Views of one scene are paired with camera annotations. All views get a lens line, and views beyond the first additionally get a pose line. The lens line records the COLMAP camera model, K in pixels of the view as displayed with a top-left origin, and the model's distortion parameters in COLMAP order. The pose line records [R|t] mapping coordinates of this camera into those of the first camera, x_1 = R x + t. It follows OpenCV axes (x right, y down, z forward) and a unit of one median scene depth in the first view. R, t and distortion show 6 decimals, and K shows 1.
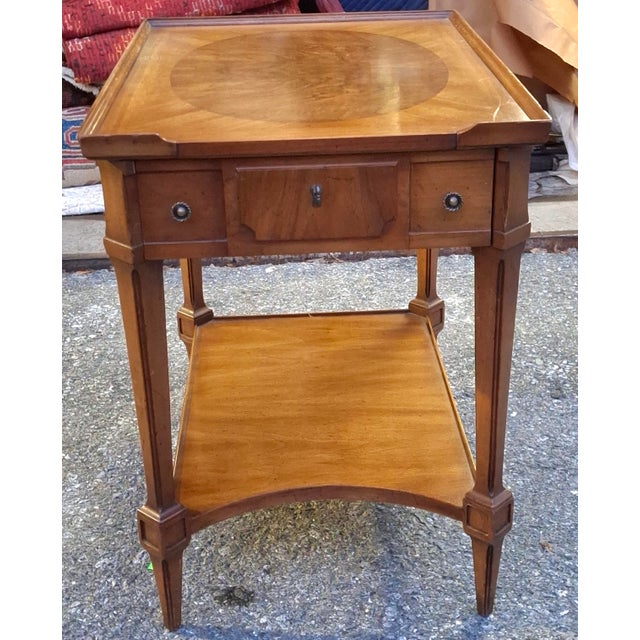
lens RADIAL K [[1134.1, 0, 338.6], [0, 1134.1, 318.8], [0, 0, 1]] dist [0.182460, -0.370130]
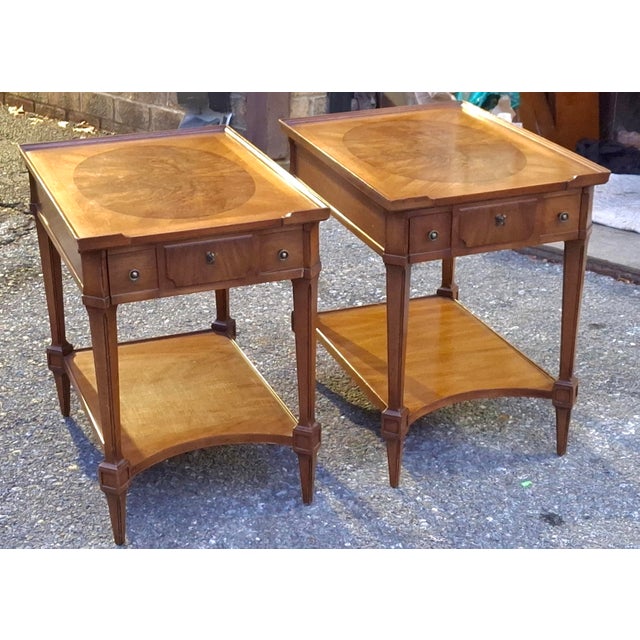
lens RADIAL K [[1253.6, 0, 319.2], [0, 1253.6, 332.1], [0, 0, 1]] dist [0.162845, -0.181952]
pose [[0.956607, -0.111216, 0.269321, -0.750442], [0.116778, 0.993147, -0.004665, 0.042936], [-0.266957, 0.035913, 0.963039, -0.779130]]
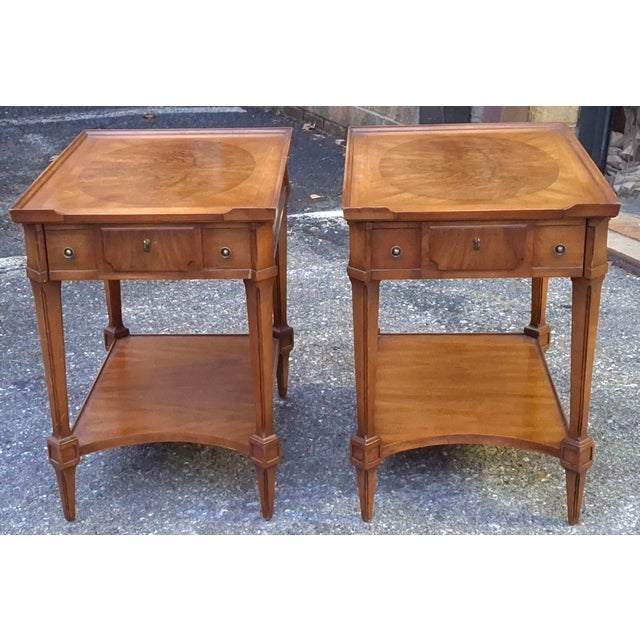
lens RADIAL K [[1227.3, 0, 287.3], [0, 1227.3, 339.2], [0, 0, 1]] dist [0.239377, -0.734423]
pose [[0.993313, 0.033465, -0.110495, -0.077970], [-0.038547, 0.998280, -0.044183, 0.106191], [0.108826, 0.048147, 0.992894, -0.720071]]
